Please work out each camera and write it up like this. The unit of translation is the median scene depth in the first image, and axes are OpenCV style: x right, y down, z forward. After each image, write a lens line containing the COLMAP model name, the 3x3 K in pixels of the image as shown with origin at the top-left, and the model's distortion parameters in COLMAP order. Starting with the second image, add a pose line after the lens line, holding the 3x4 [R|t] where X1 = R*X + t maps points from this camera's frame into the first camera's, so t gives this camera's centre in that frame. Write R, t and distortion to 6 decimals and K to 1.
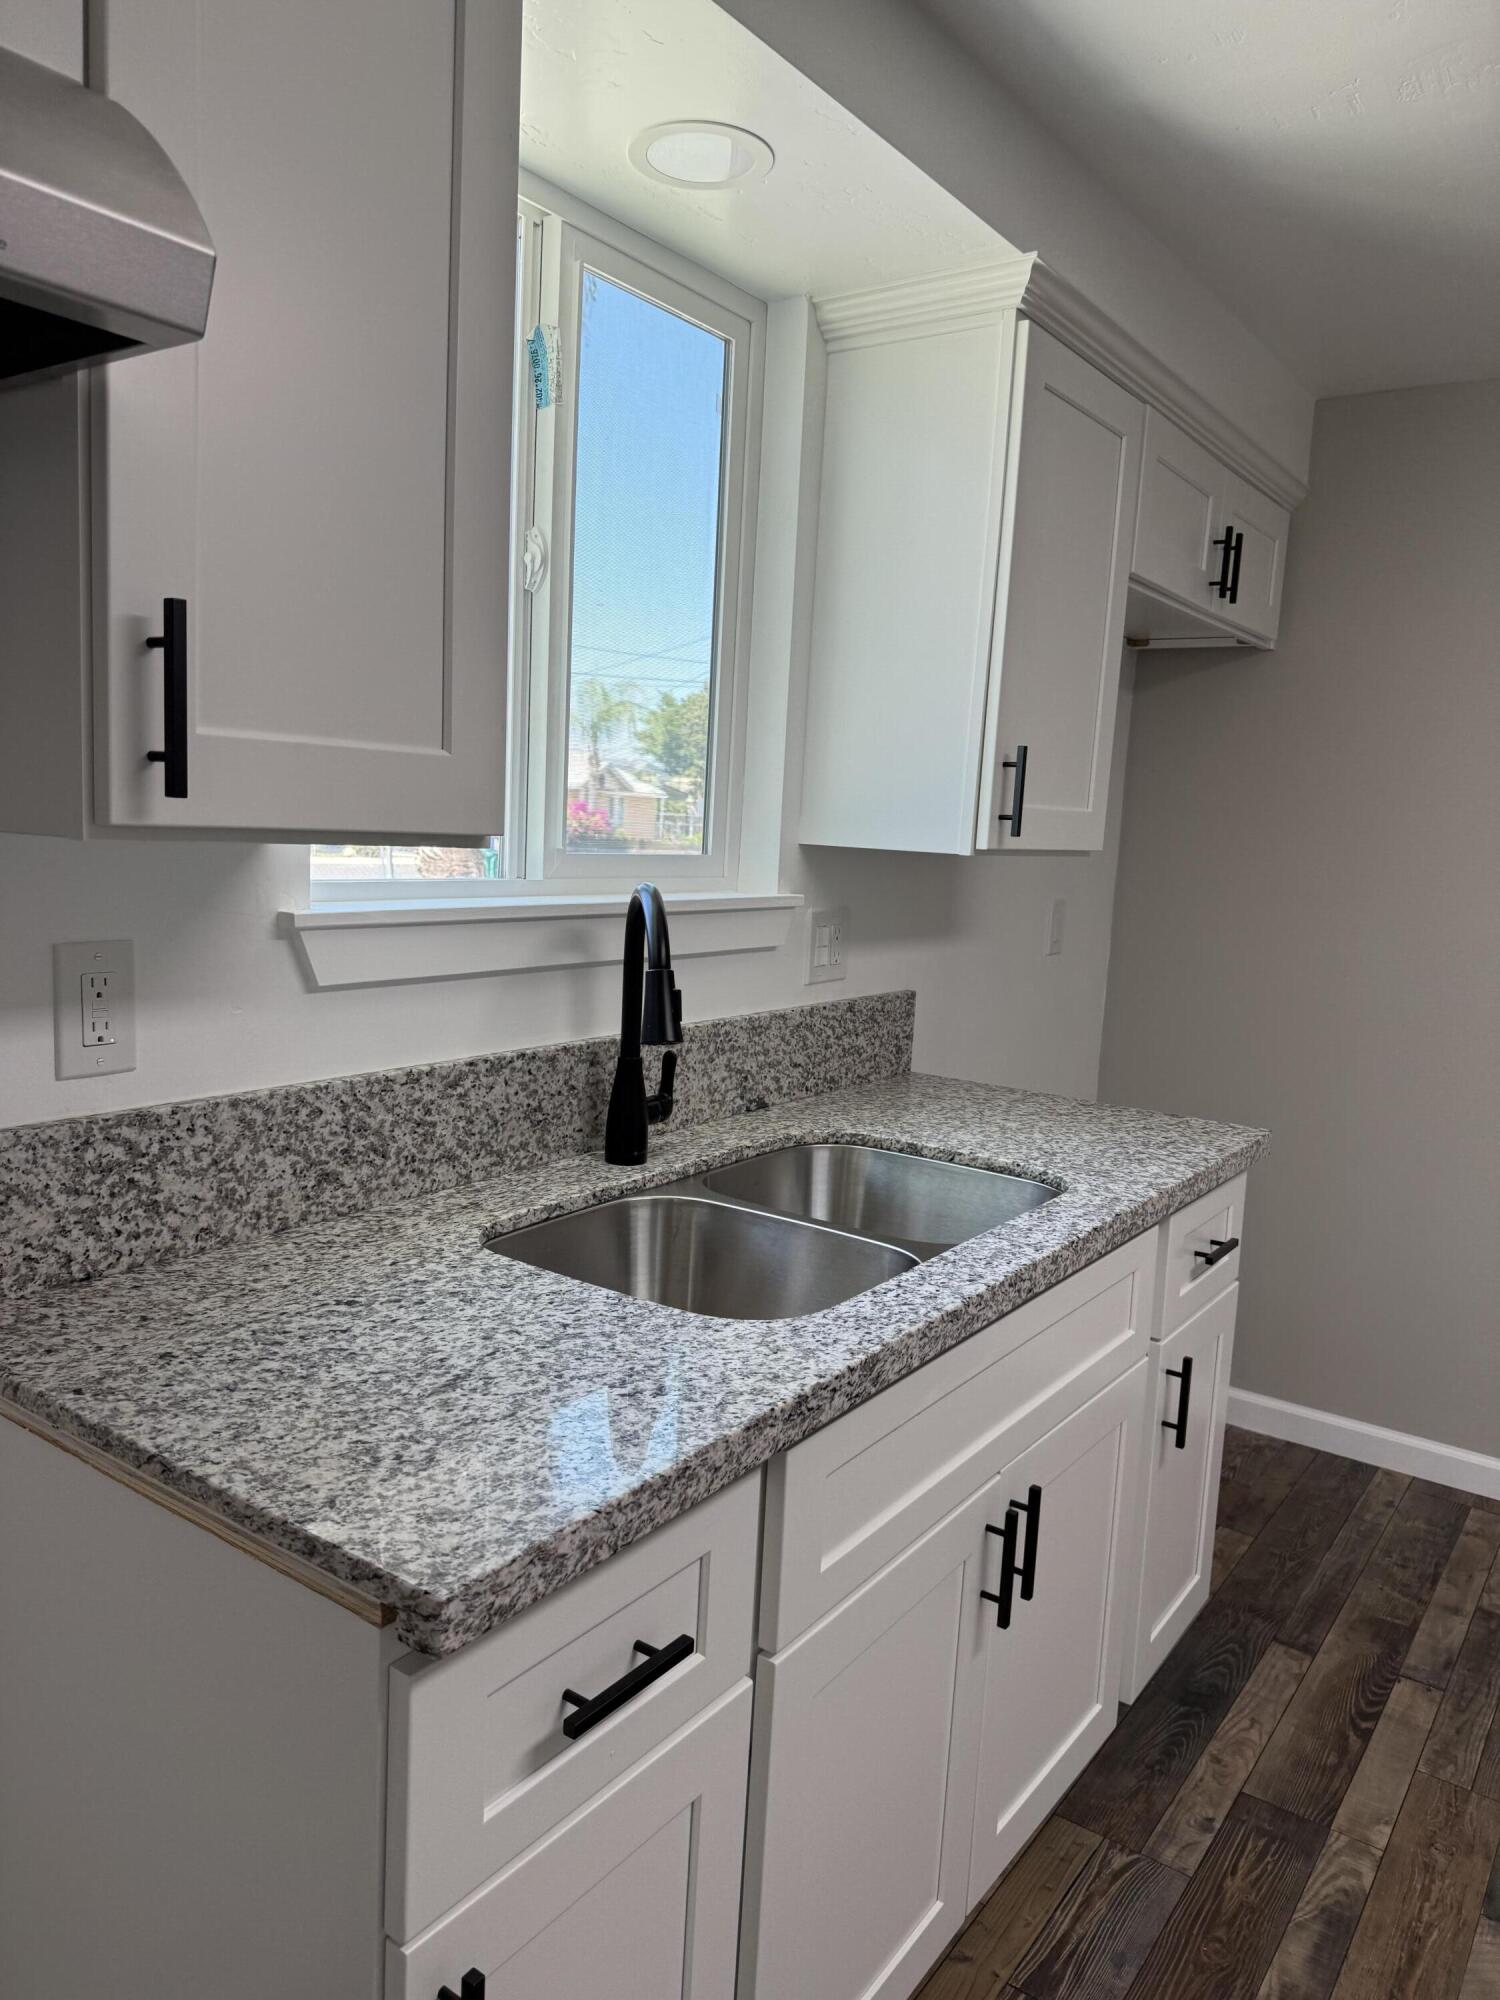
lens RADIAL K [[1411.3, 0, 751.7], [0, 1411.3, 995.7], [0, 0, 1]] dist [0.091884, -0.091402]
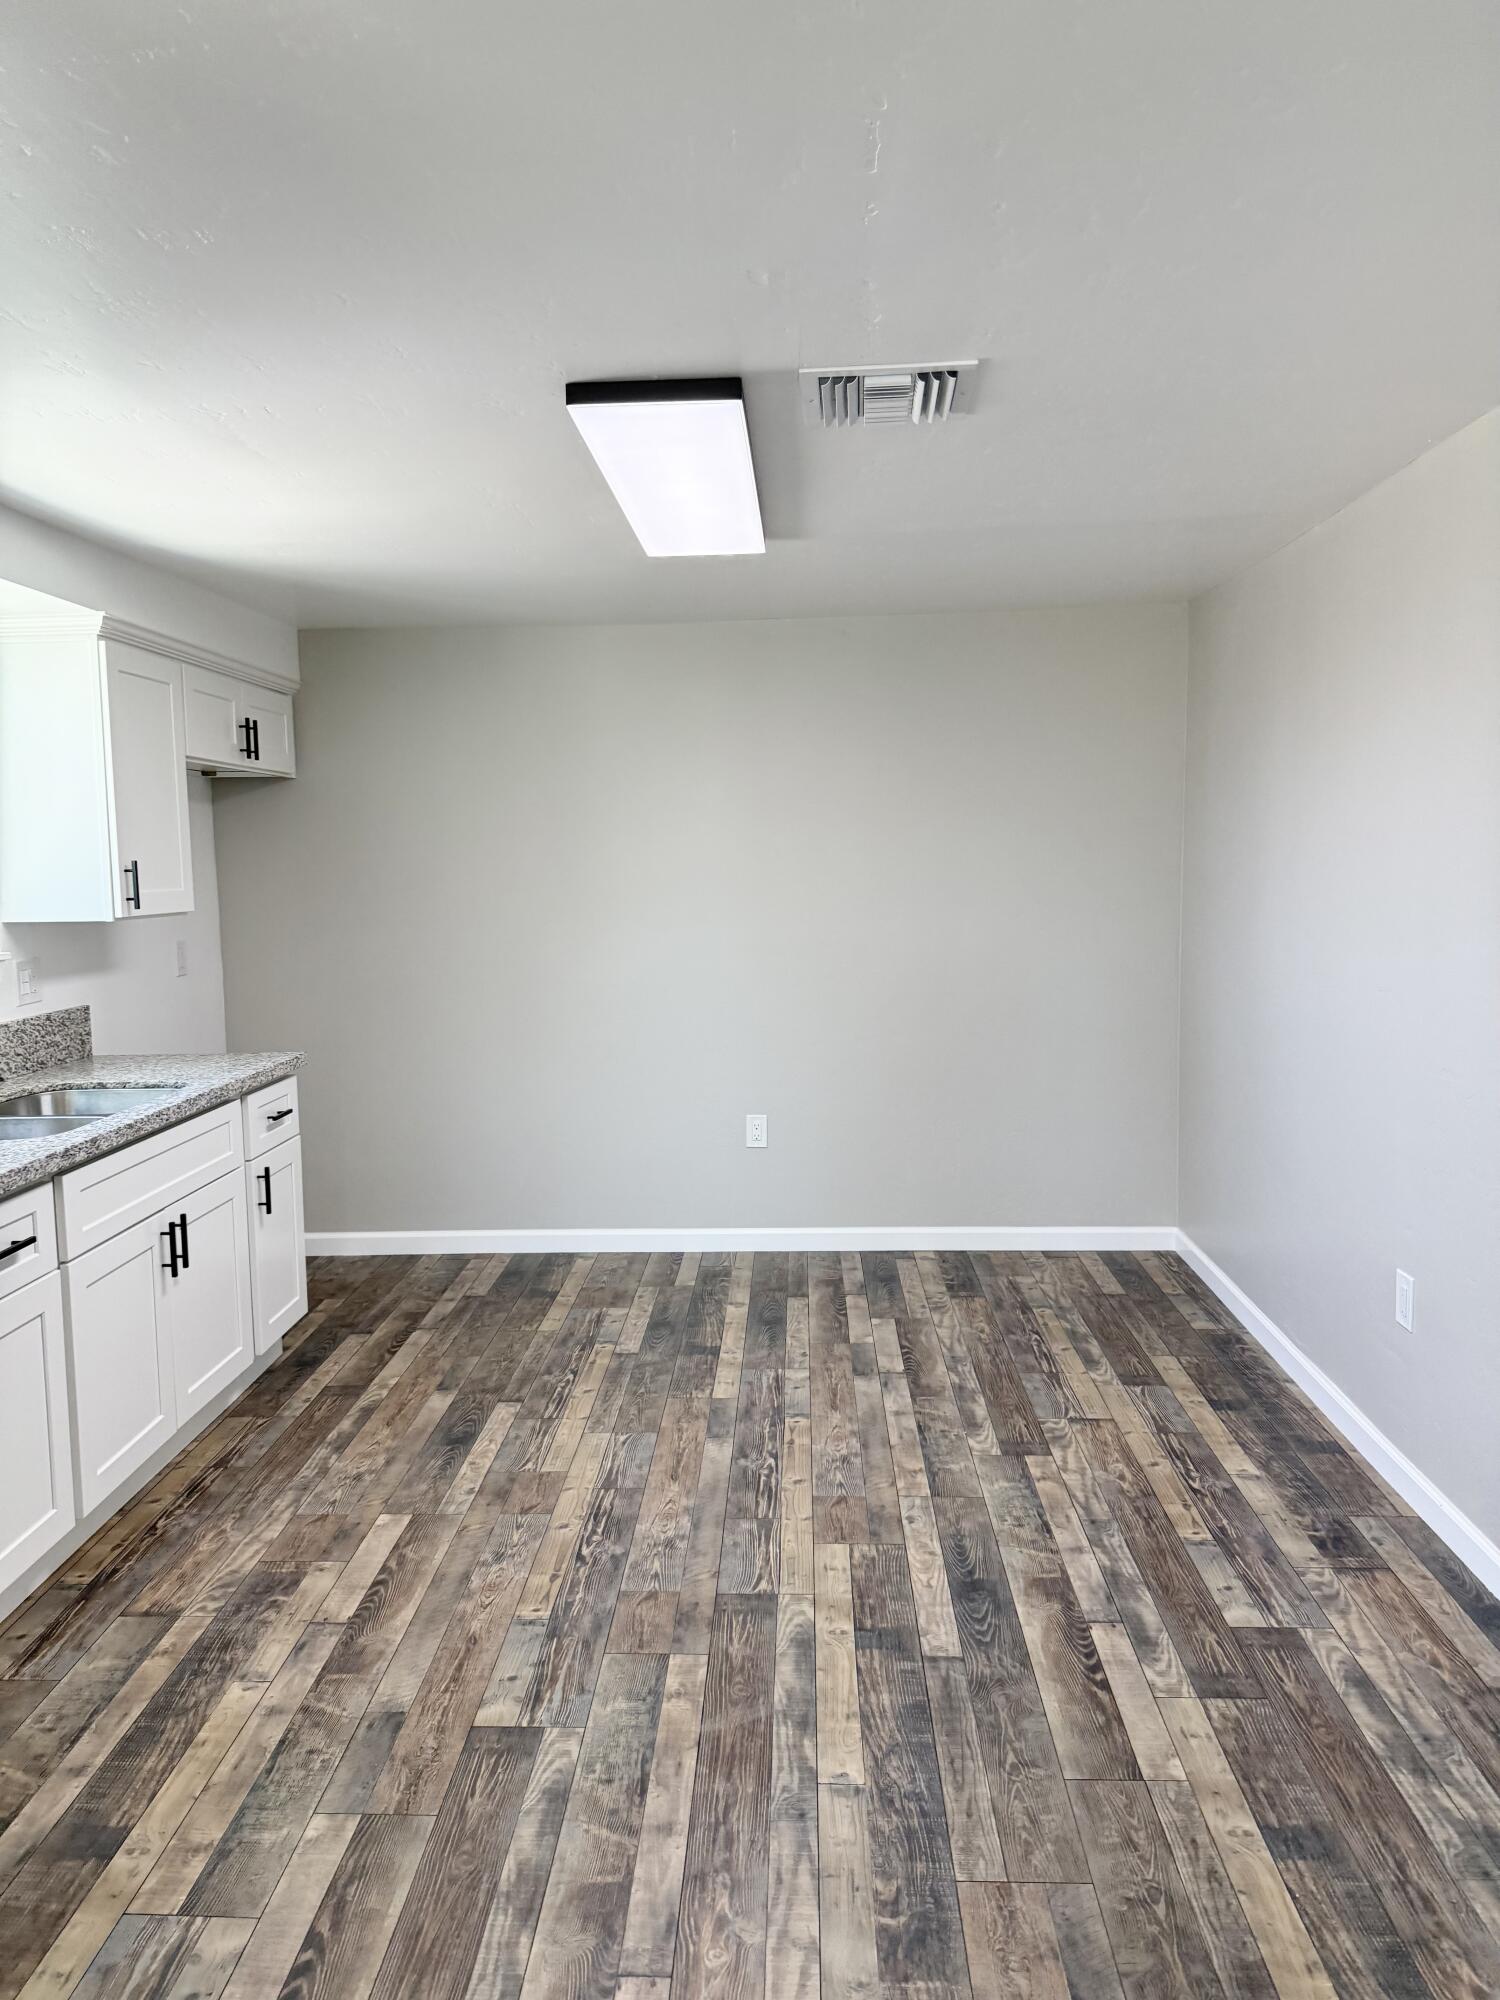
lens RADIAL K [[1395.2, 0, 745.5], [0, 1395.2, 986.6], [0, 0, 1]] dist [0.003927, -0.021796]
pose [[0.838396, -0.119760, 0.531743, -0.126280], [0.129995, 0.991346, 0.018311, 0.056279], [-0.529334, 0.053772, 0.846708, -0.940569]]
